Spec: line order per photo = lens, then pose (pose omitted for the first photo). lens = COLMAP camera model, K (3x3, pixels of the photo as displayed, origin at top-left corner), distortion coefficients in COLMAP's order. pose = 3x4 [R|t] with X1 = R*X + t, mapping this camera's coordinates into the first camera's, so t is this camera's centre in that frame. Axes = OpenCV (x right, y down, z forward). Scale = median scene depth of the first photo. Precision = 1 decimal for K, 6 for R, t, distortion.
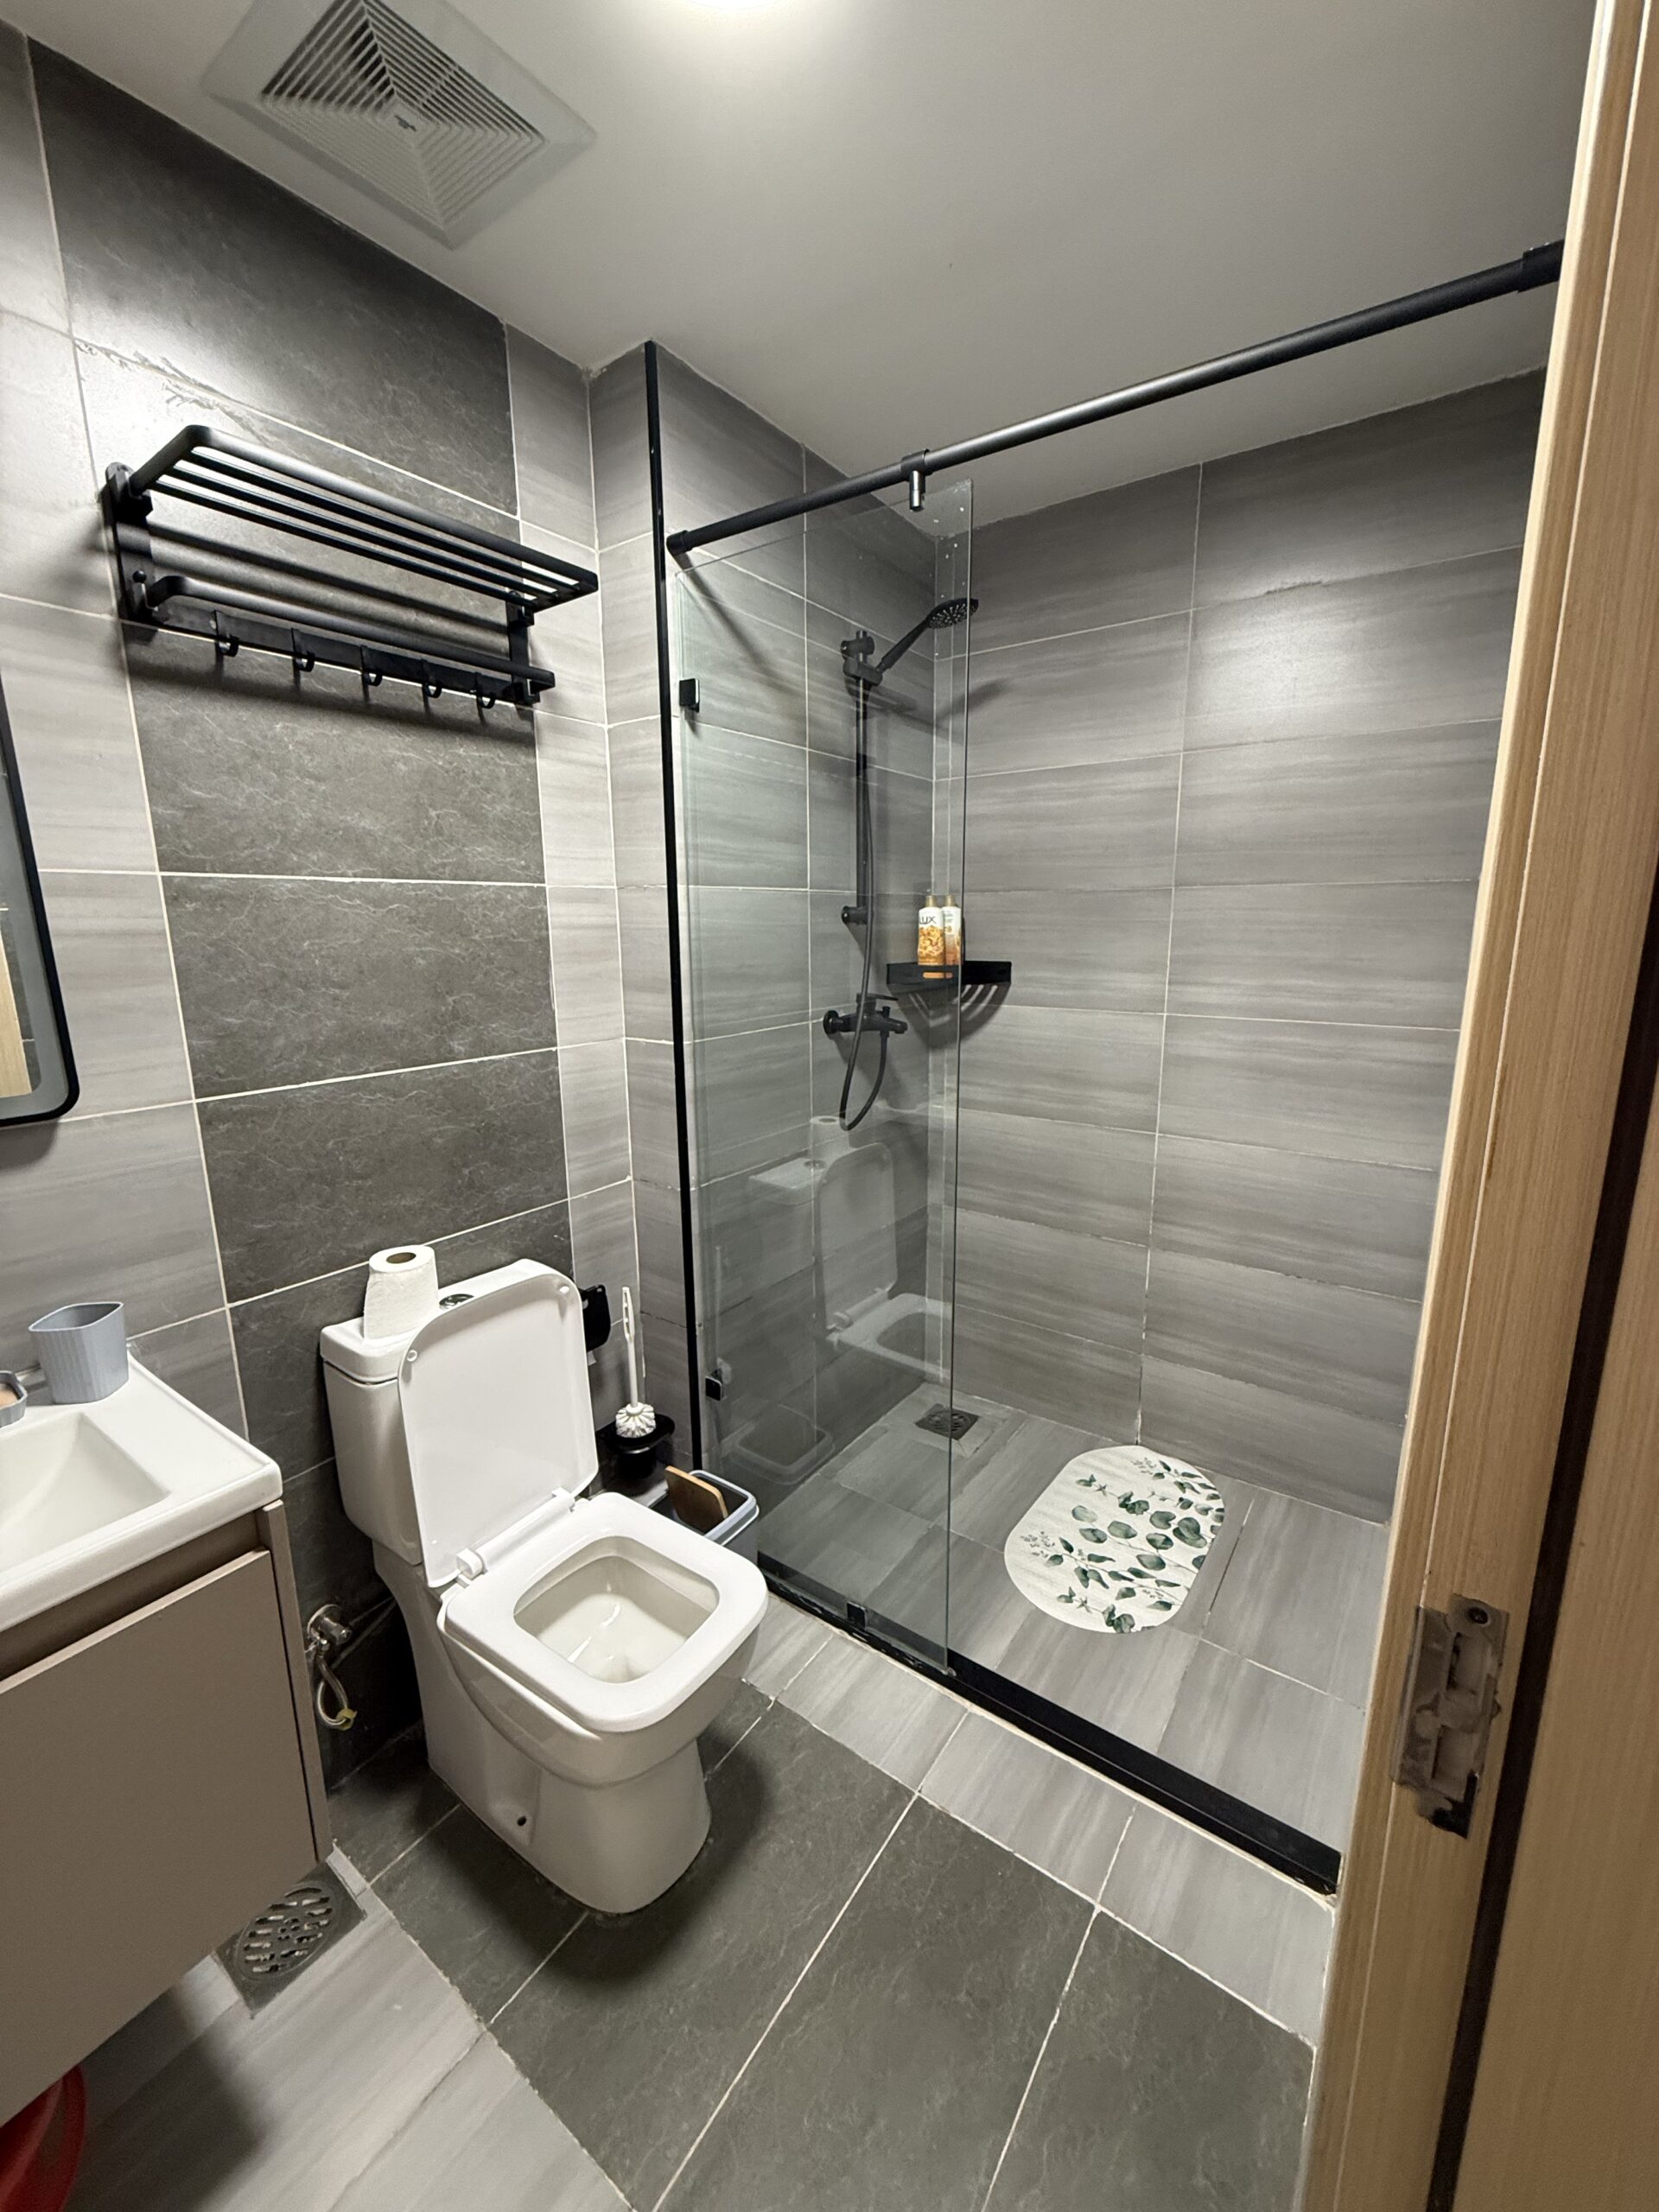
lens RADIAL K [[884.7, 0, 833.6], [0, 884.7, 1096.7], [0, 0, 1]] dist [0.001212, -0.000898]
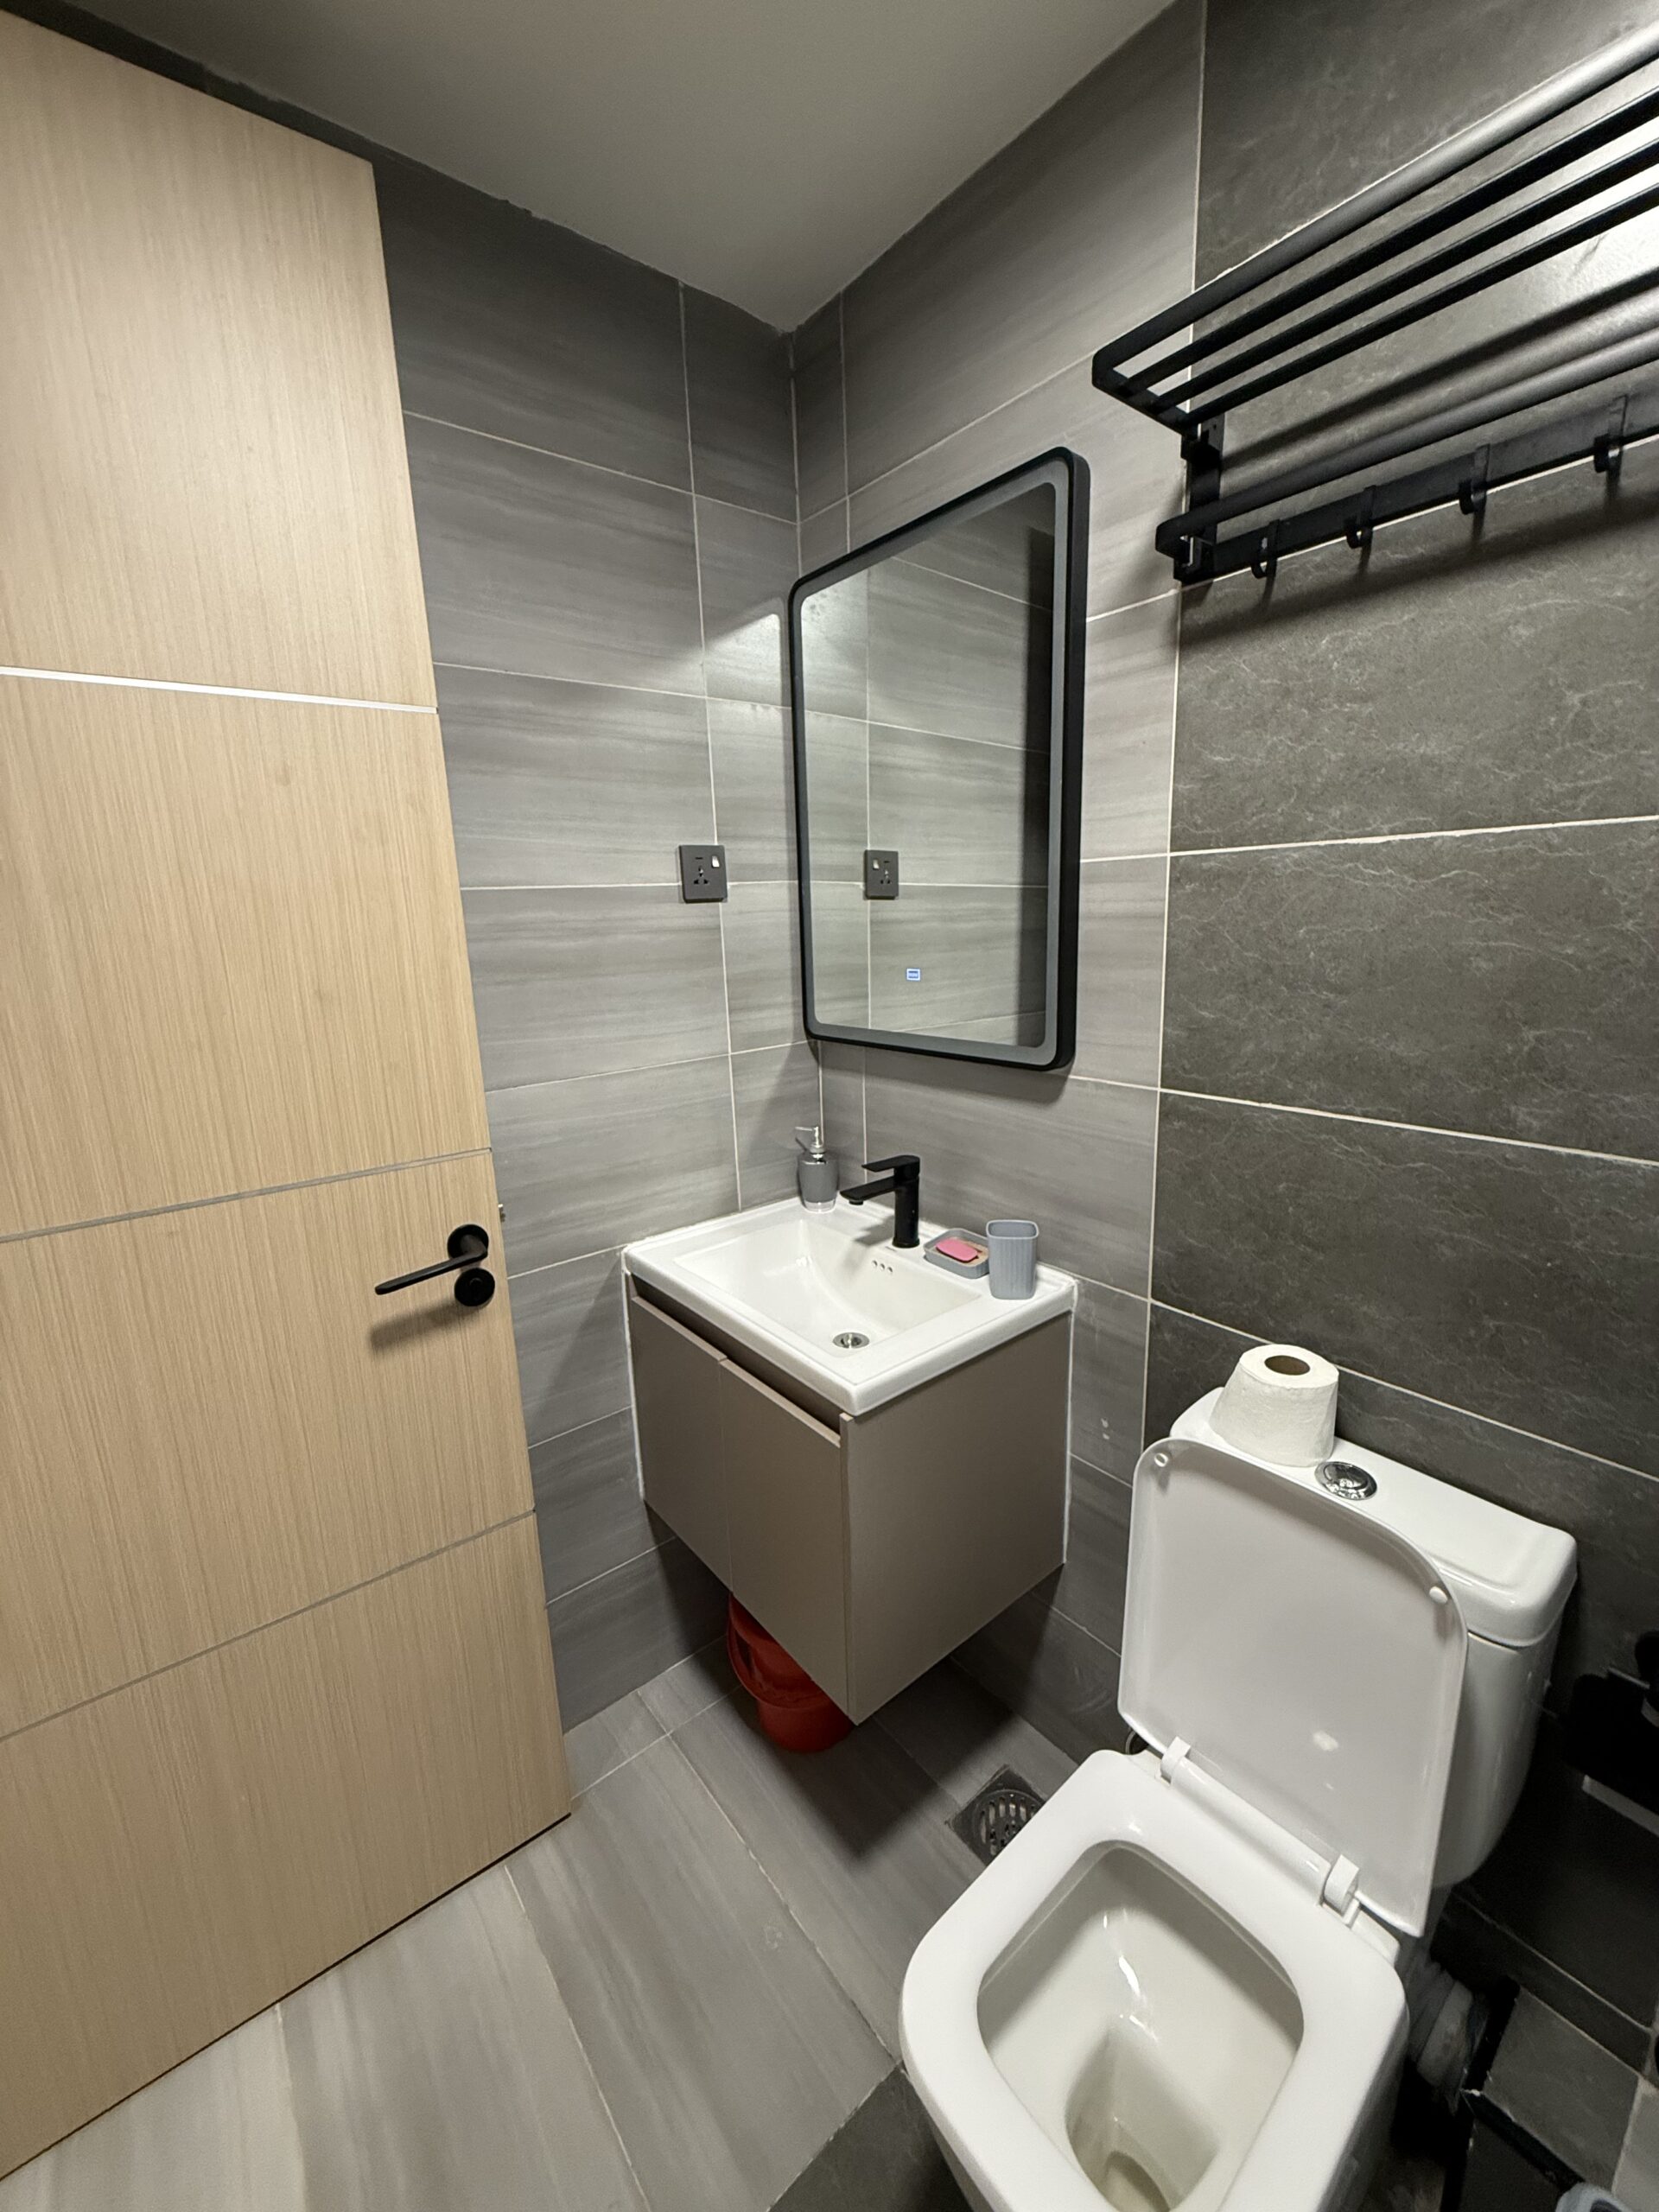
lens RADIAL K [[884.7, 0, 845.0], [0, 884.7, 1105.2], [0, 0, 1]] dist [0.001212, -0.000898]
pose [[-0.273943, 0.218330, -0.936636, 0.273129], [-0.161813, 0.949545, 0.268665, -0.174545], [0.948036, 0.225159, -0.224792, 0.847558]]
